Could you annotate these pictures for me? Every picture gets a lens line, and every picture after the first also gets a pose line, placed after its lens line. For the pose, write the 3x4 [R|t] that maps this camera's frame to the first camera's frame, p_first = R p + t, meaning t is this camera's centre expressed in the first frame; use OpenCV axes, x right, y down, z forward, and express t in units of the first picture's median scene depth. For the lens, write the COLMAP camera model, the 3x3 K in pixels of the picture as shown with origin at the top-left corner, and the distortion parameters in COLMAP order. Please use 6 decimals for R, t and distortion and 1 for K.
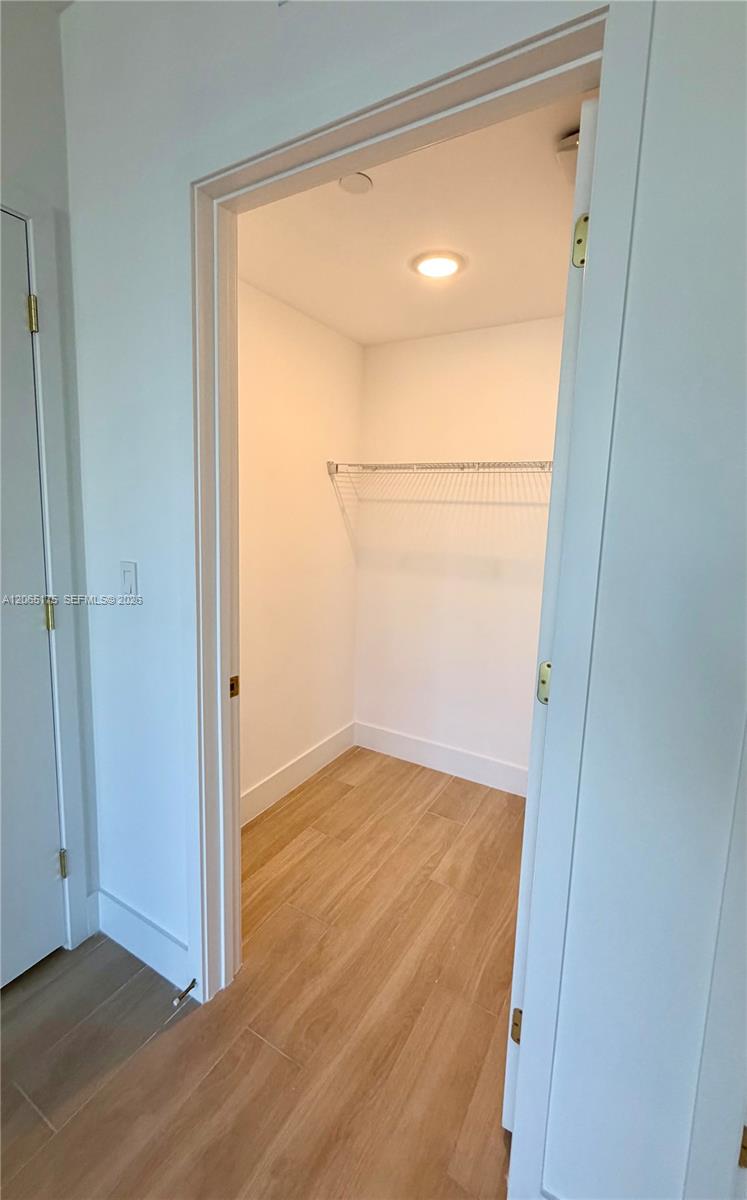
lens RADIAL K [[487.9, 0, 368.4], [0, 487.9, 571.4], [0, 0, 1]] dist [-0.000194, -0.000052]
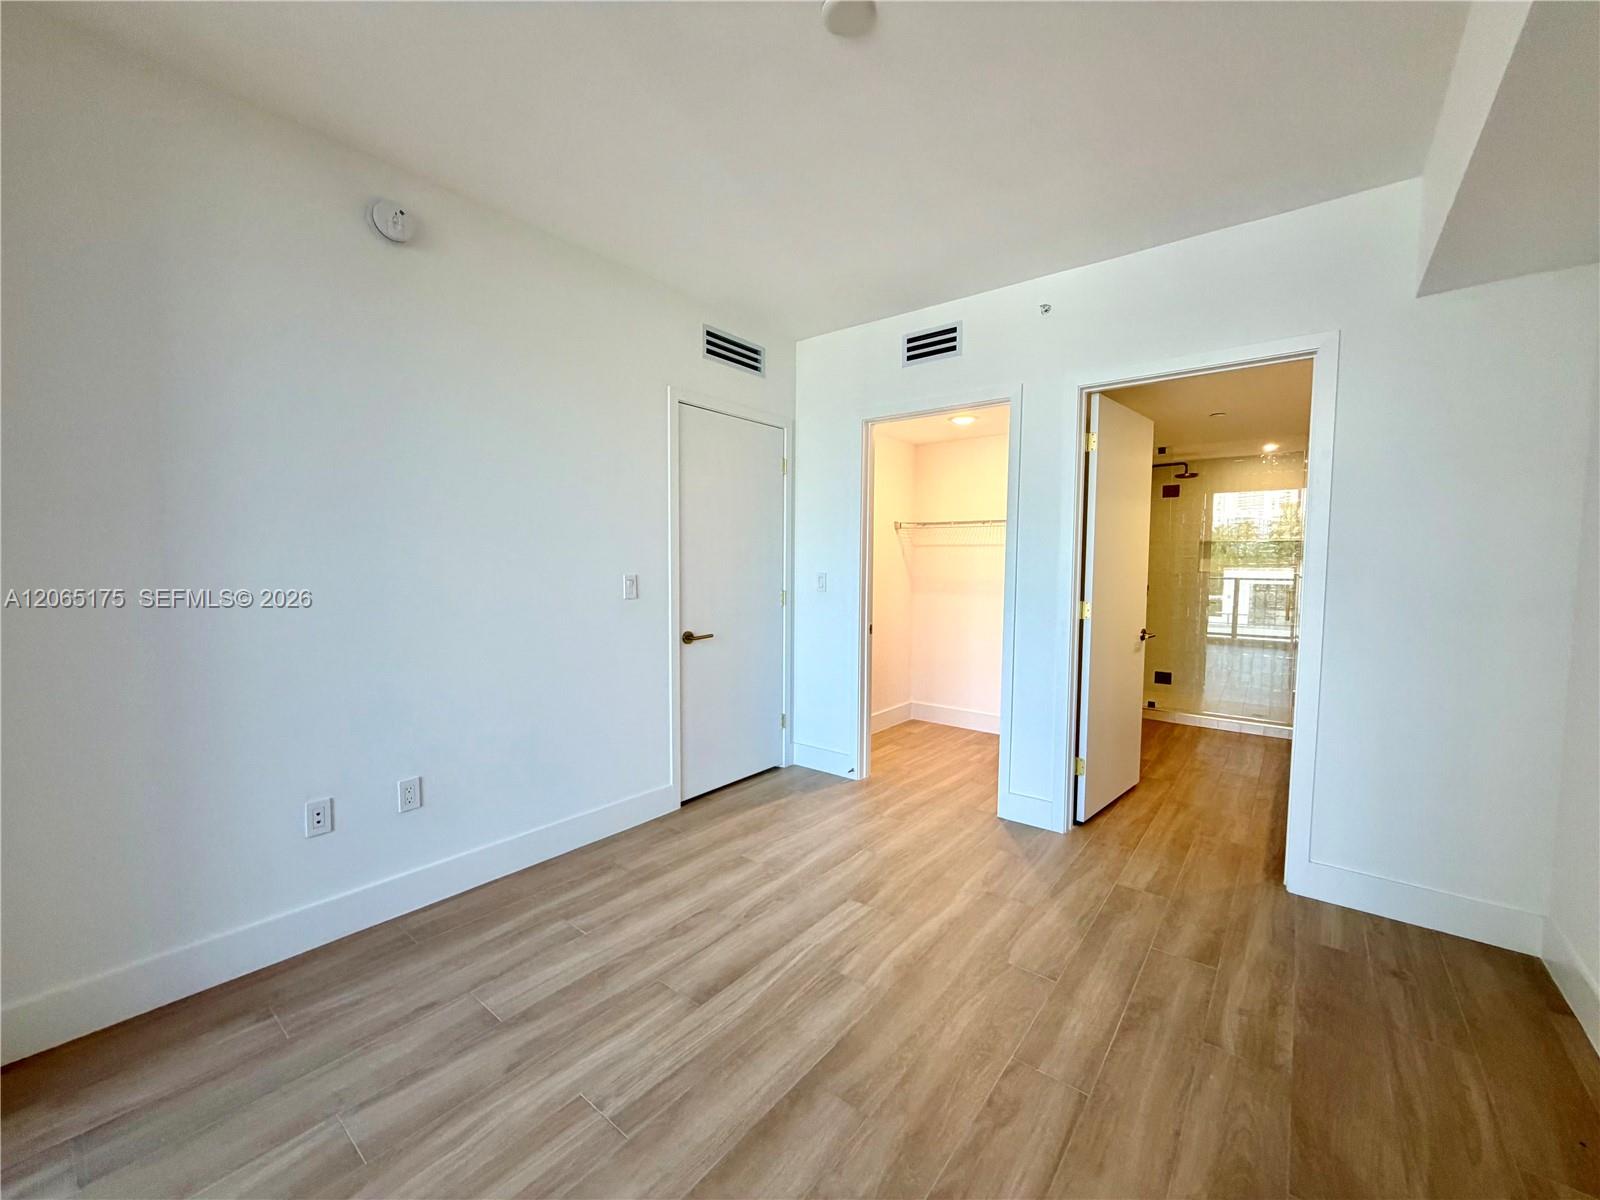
lens RADIAL K [[637.5, 0, 800.0], [0, 637.5, 600.0], [0, 0, 1]] dist [-0.003086, -0.000274]
pose [[0.991376, -0.014593, -0.130234, -0.175817], [0.004493, 0.996982, -0.077509, 0.262294], [0.130972, 0.076256, 0.988449, -1.493526]]
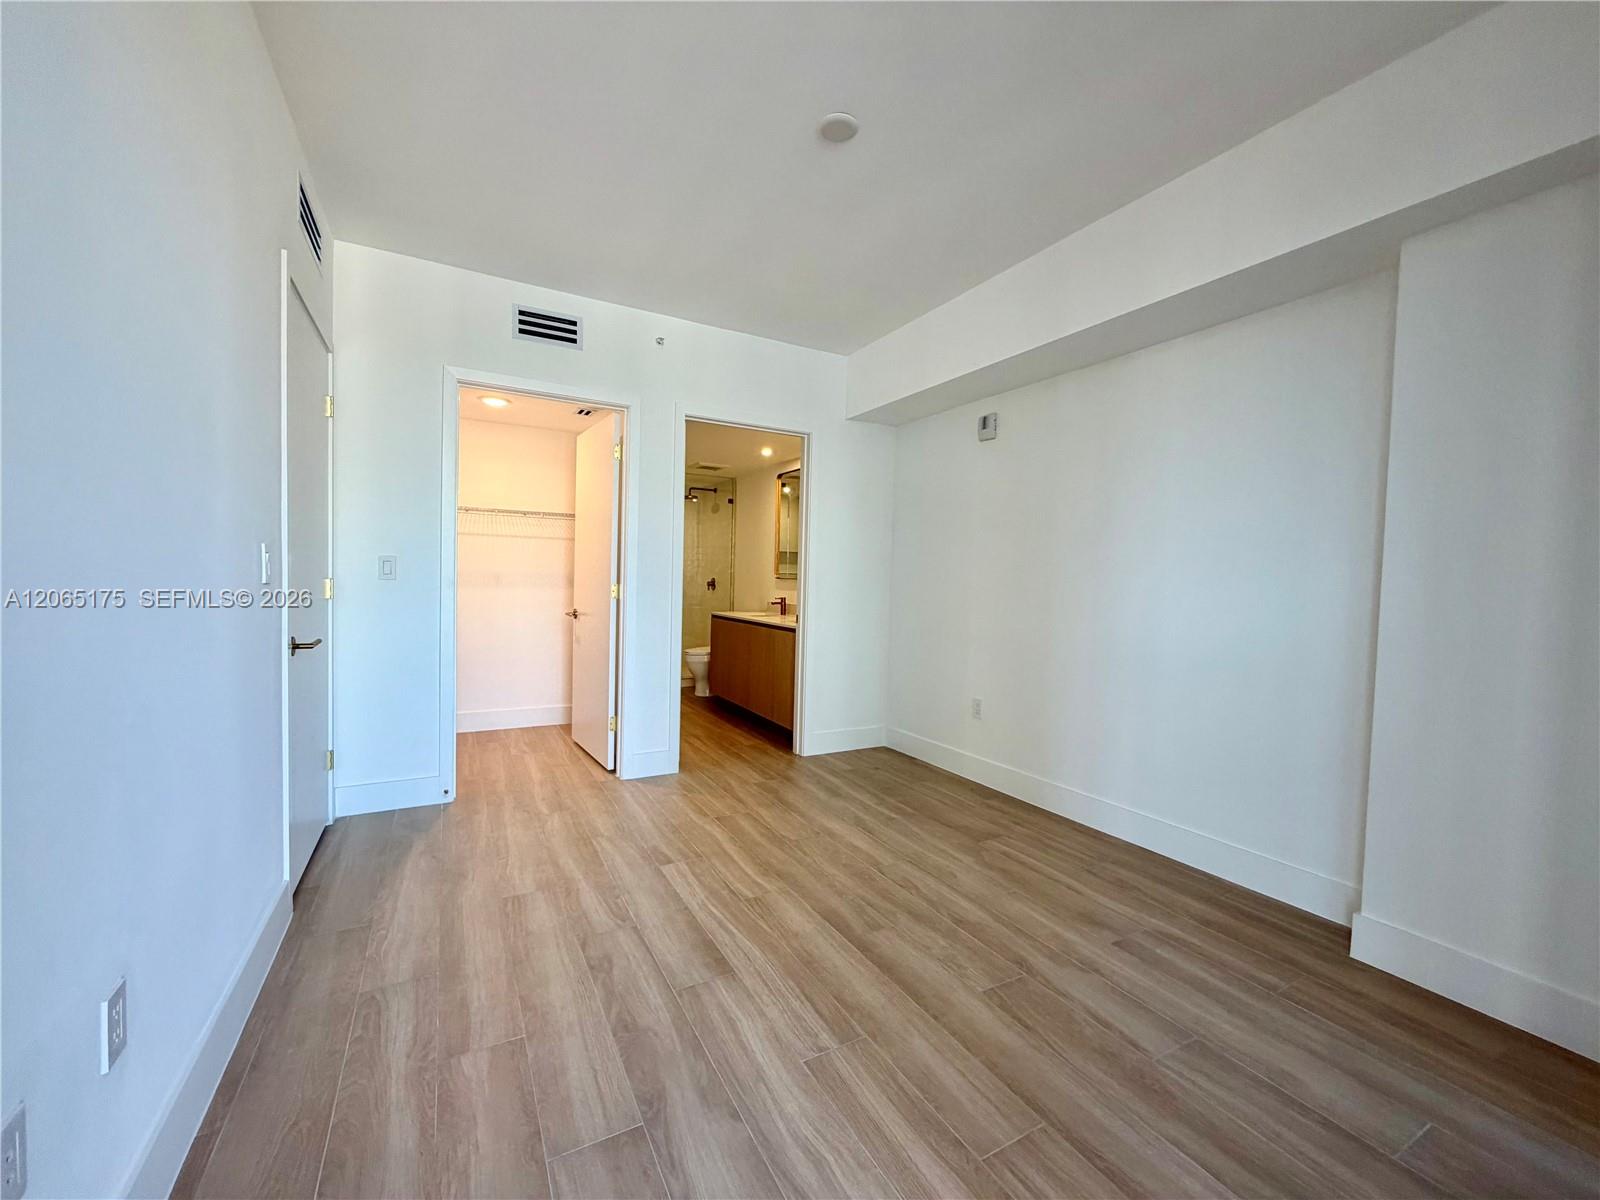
lens RADIAL K [[637.5, 0, 800.0], [0, 637.5, 600.0], [0, 0, 1]] dist [-0.003086, -0.000274]
pose [[0.494655, -0.045714, 0.867887, -1.391692], [0.105304, 0.994411, -0.007639, 0.248299], [-0.862687, 0.095170, 0.496704, -1.086310]]
